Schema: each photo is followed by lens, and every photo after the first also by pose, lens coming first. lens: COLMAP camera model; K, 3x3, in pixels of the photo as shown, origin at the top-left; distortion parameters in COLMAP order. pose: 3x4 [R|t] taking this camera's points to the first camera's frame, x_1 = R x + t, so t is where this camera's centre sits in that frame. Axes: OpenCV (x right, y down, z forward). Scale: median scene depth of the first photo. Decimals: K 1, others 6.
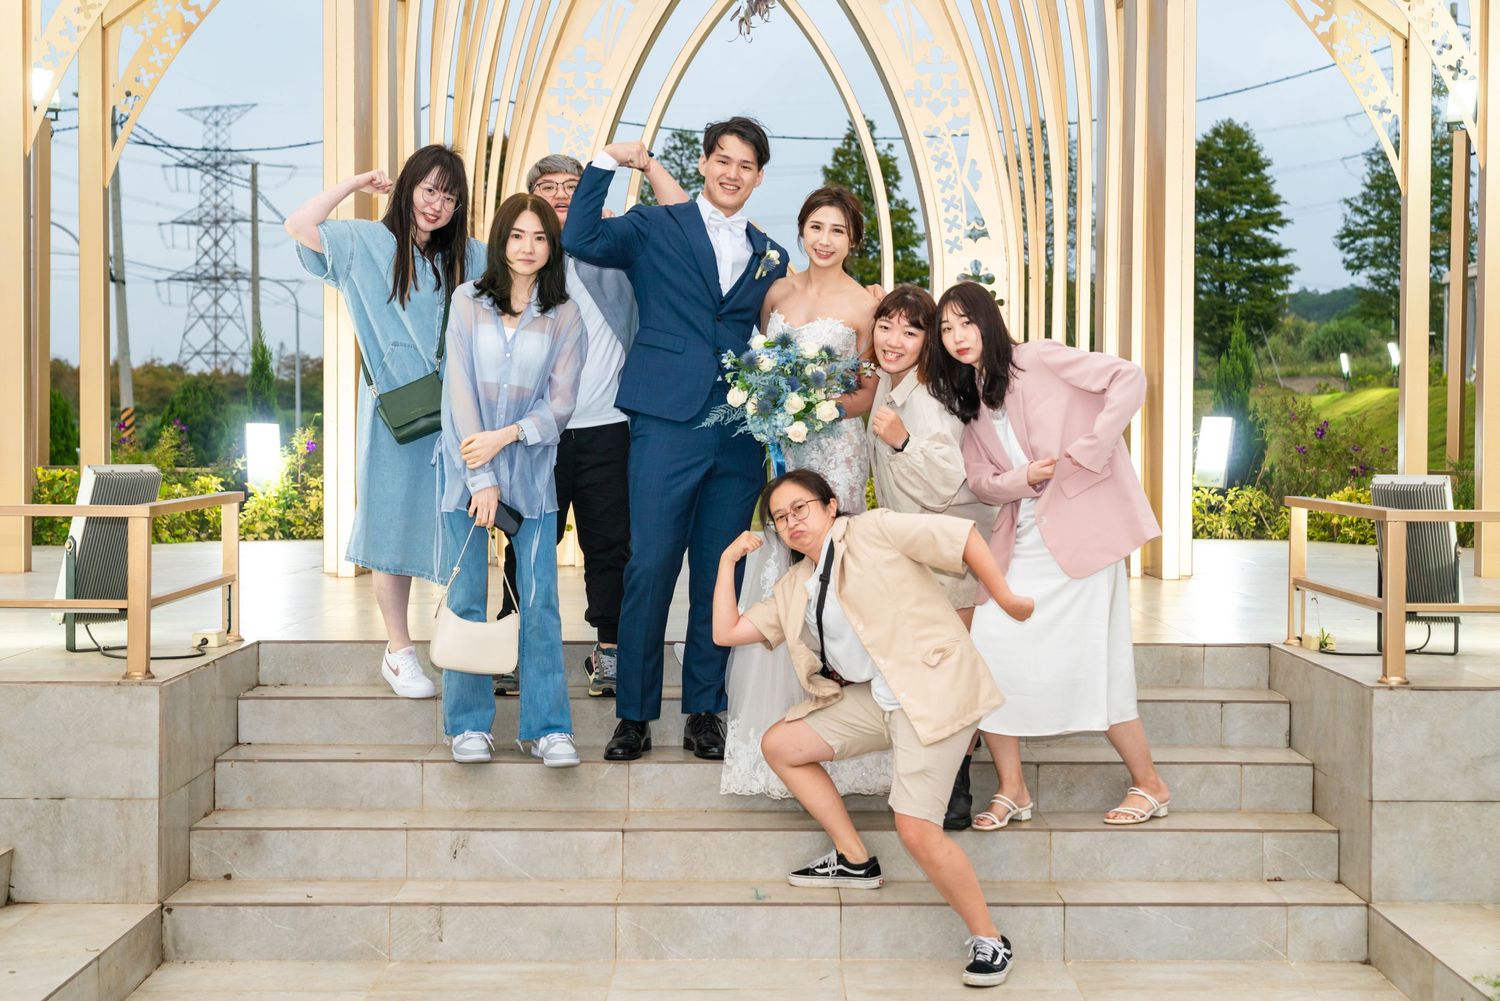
lens RADIAL K [[2348.9, 0, 828.9], [0, 2348.9, 498.5], [0, 0, 1]] dist [0.030724, 0.056291]
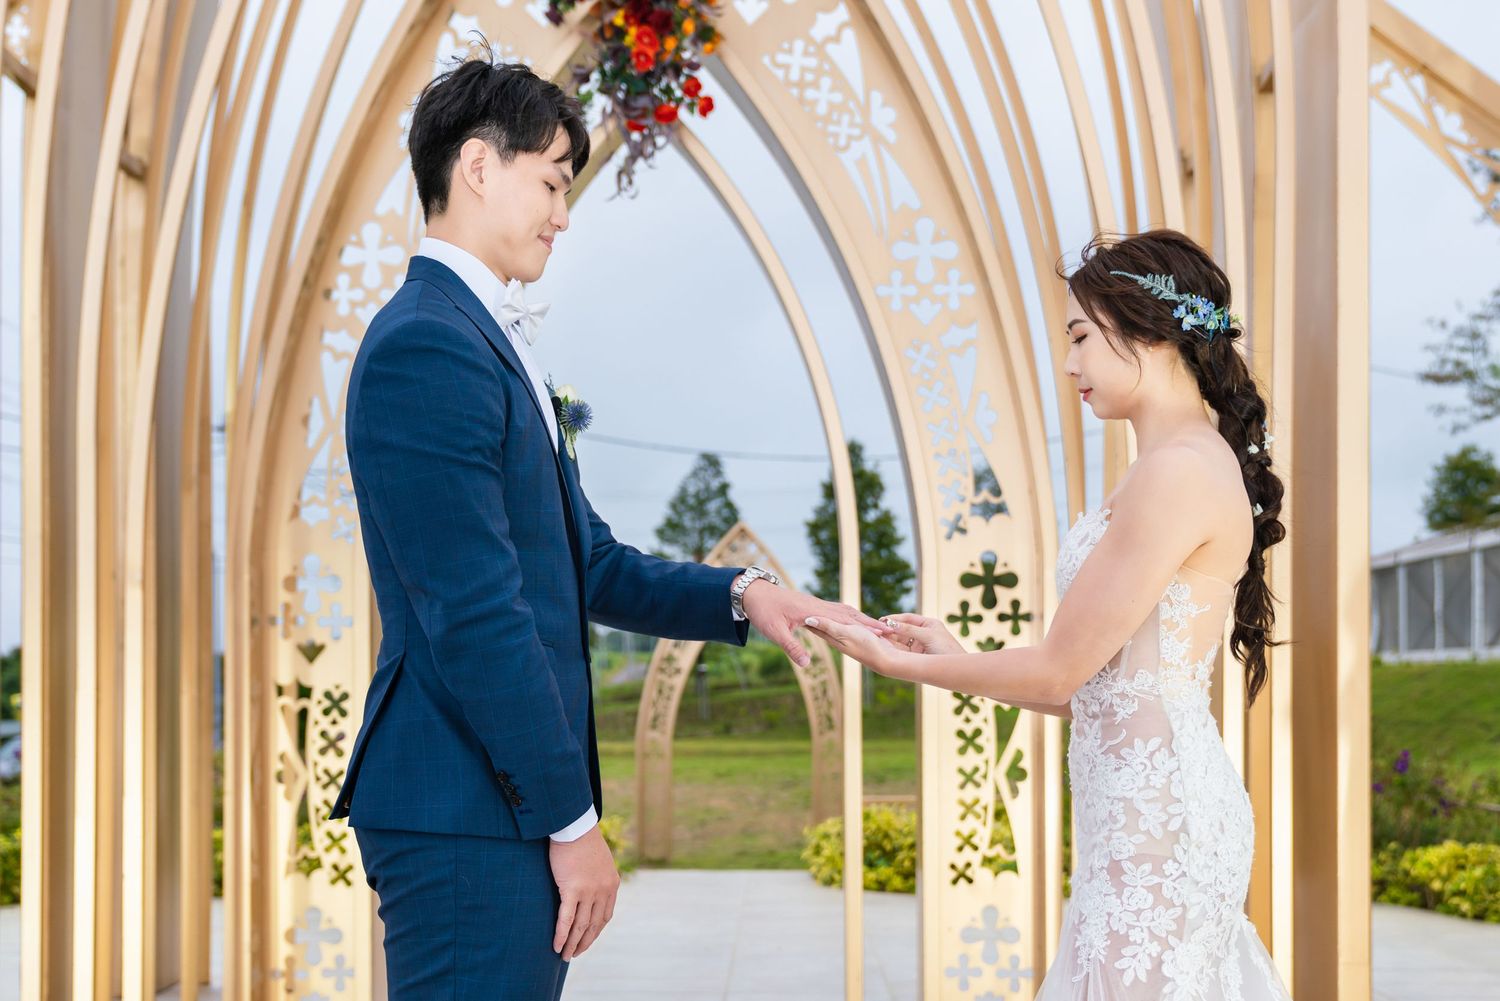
lens RADIAL K [[1669.5, 0, 743.5], [0, 1669.5, 718.4], [0, 0, 1]] dist [-0.015929, -0.012467]
pose [[0.998475, -0.000934, -0.055202, 0.016092], [0.000605, 0.999982, -0.005972, -0.040176], [0.055206, 0.005930, 0.998457, 0.410392]]
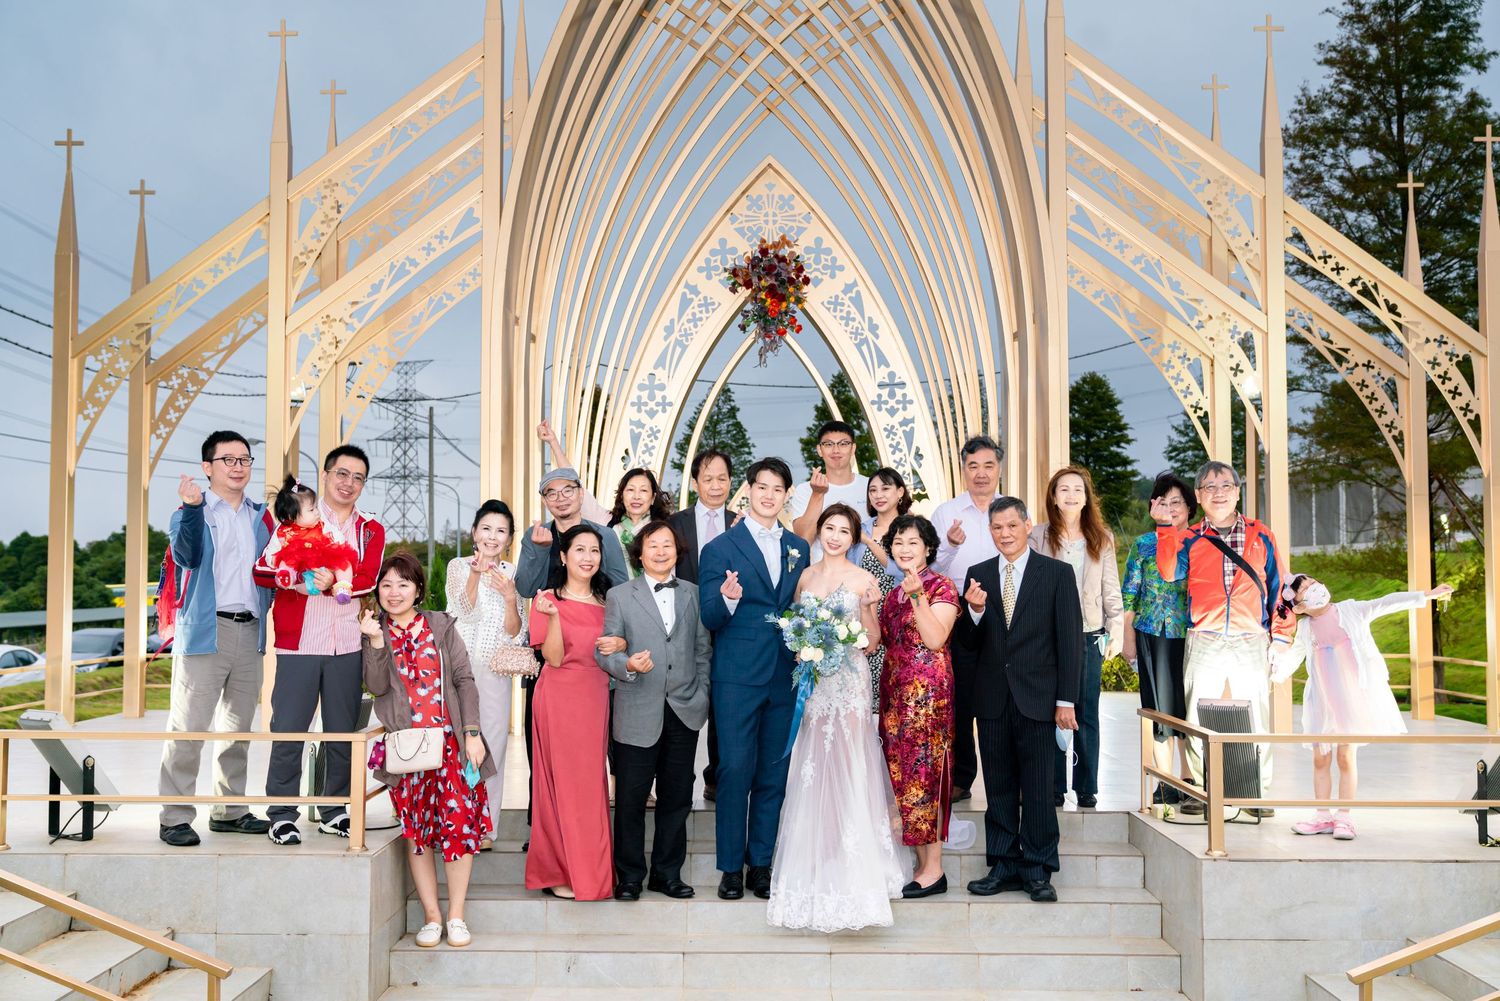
lens RADIAL K [[1608.0, 0, 748.6], [0, 1608.0, 503.4], [0, 0, 1]] dist [0.019684, -0.006120]
pose [[0.999053, -0.007291, -0.042905, -0.001059], [0.004216, 0.997444, -0.071333, -0.028077], [0.043316, 0.071084, 0.996529, -0.005086]]
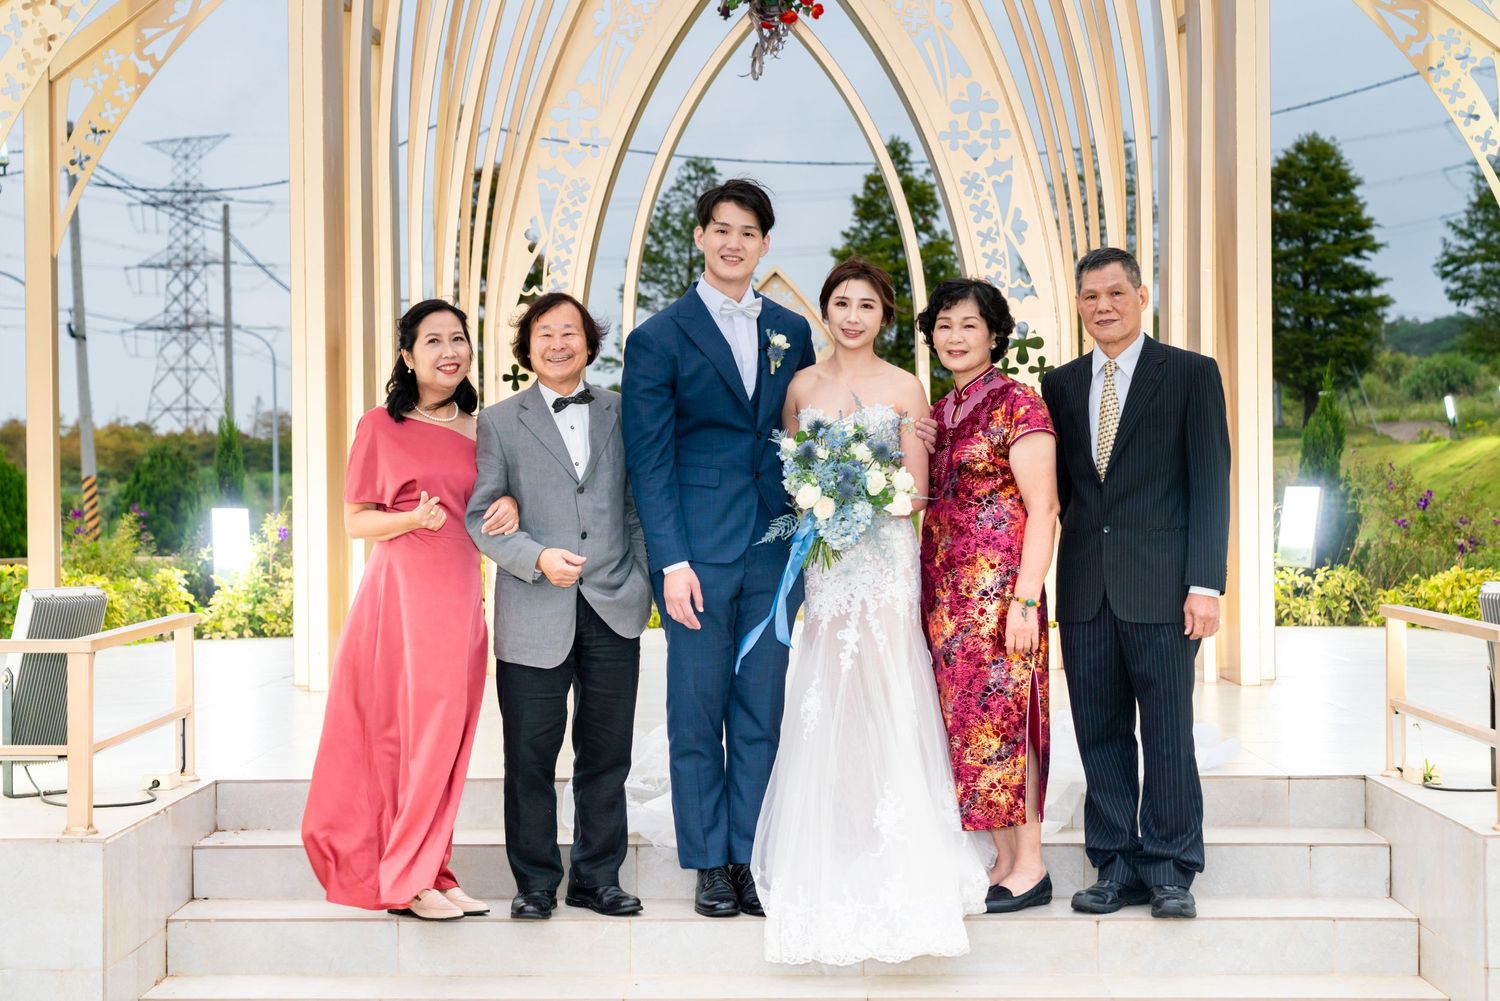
lens RADIAL K [[2625.7, 0, 722.7], [0, 2625.7, 499.7], [0, 0, 1]] dist [0.045412, -0.010997]
pose [[0.998425, -0.013307, -0.054506, 0.002375], [0.012072, 0.999664, -0.022921, -0.010052], [0.054792, 0.022227, 0.998250, 0.006631]]
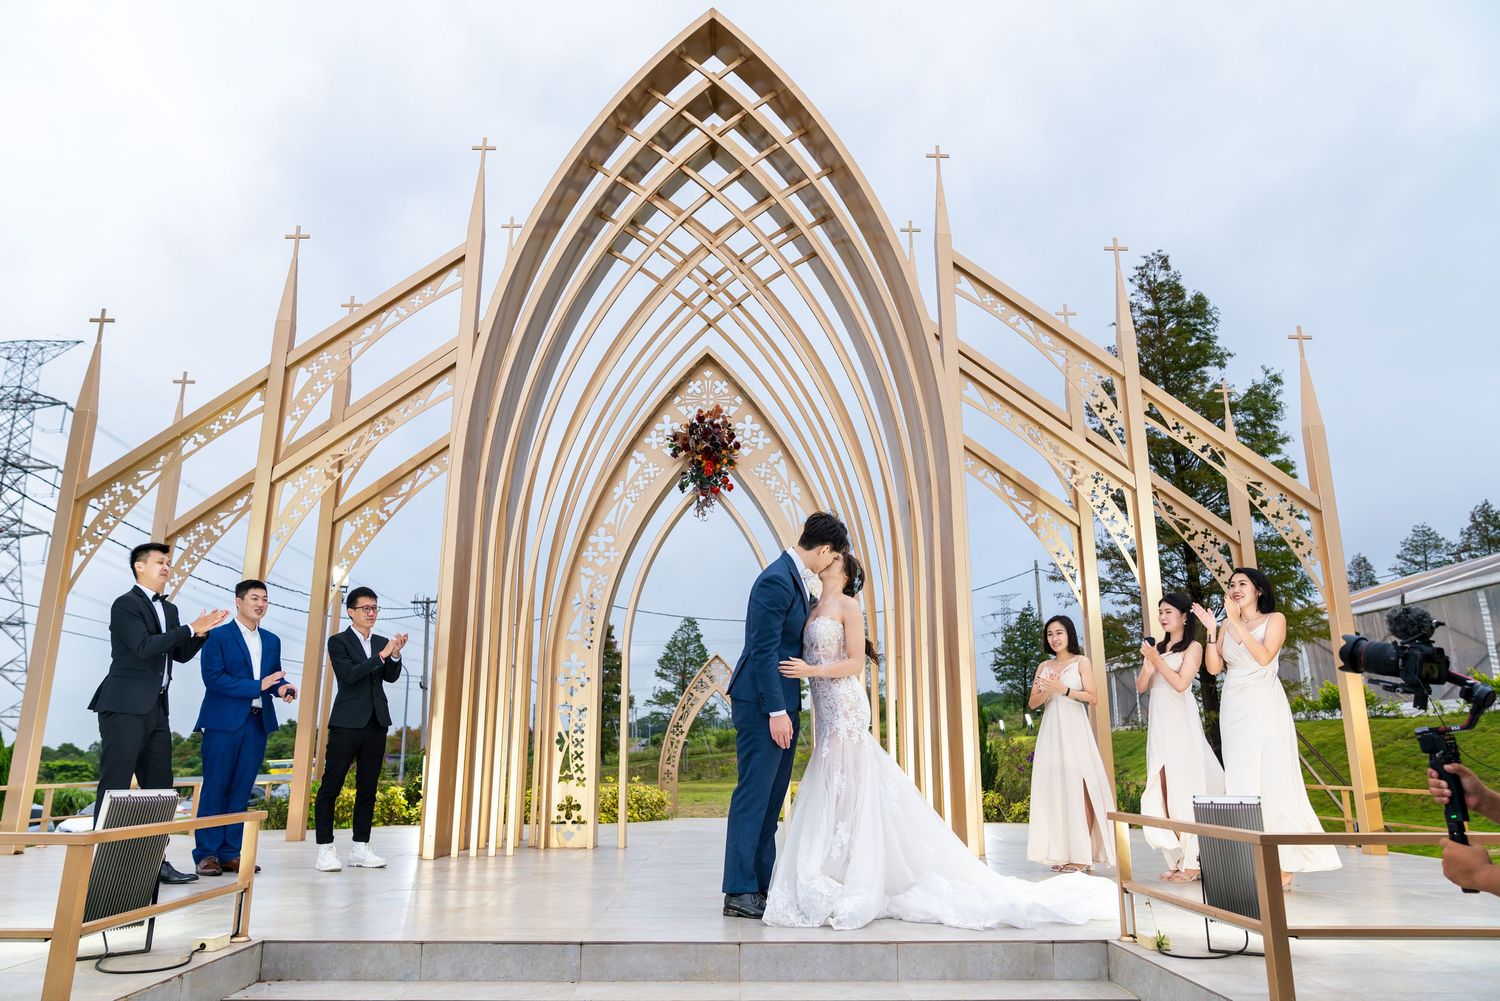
lens RADIAL K [[1013.0, 0, 758.6], [0, 1013.0, 503.5], [0, 0, 1]] dist [-0.021143, 0.005874]
pose [[0.999992, -0.003559, 0.001867, 0.004681], [0.003934, 0.962006, -0.273001, -0.006248], [-0.000825, 0.273006, 0.962012, 0.216796]]
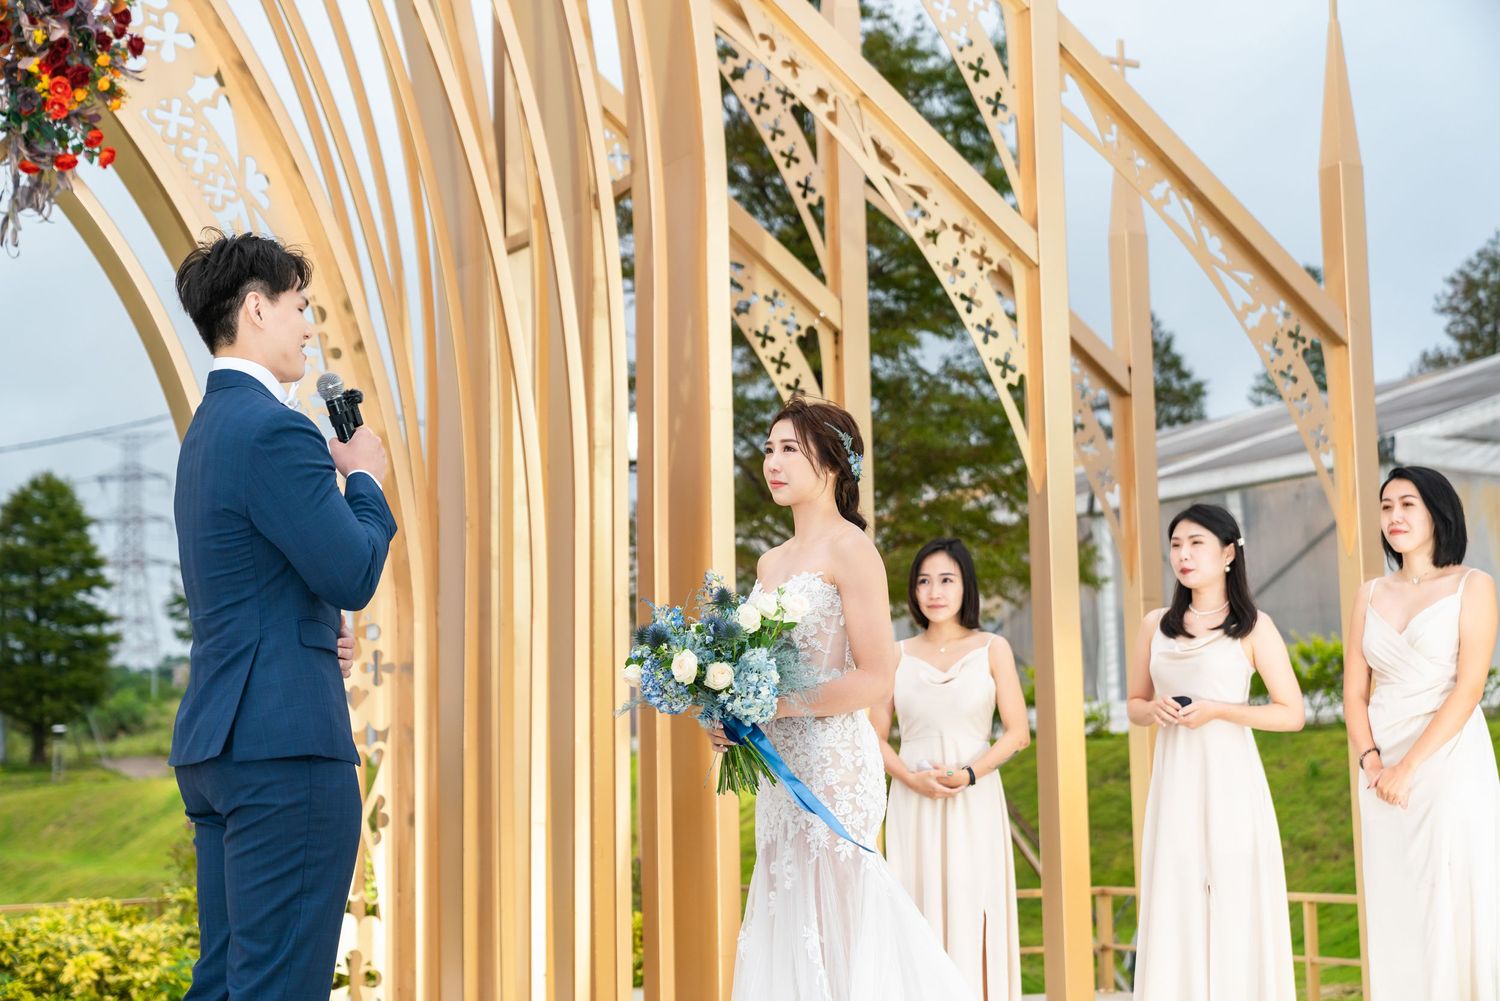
lens RADIAL K [[2392.0, 0, 750.0], [0, 2392.0, 500.5], [0, 0, 1]] dist [0.016863, 0.084601]
pose [[0.872780, 0.040848, 0.486401, -0.126621], [0.035447, 0.988557, -0.146624, -0.020567], [-0.486824, 0.145212, 0.861345, 0.273131]]
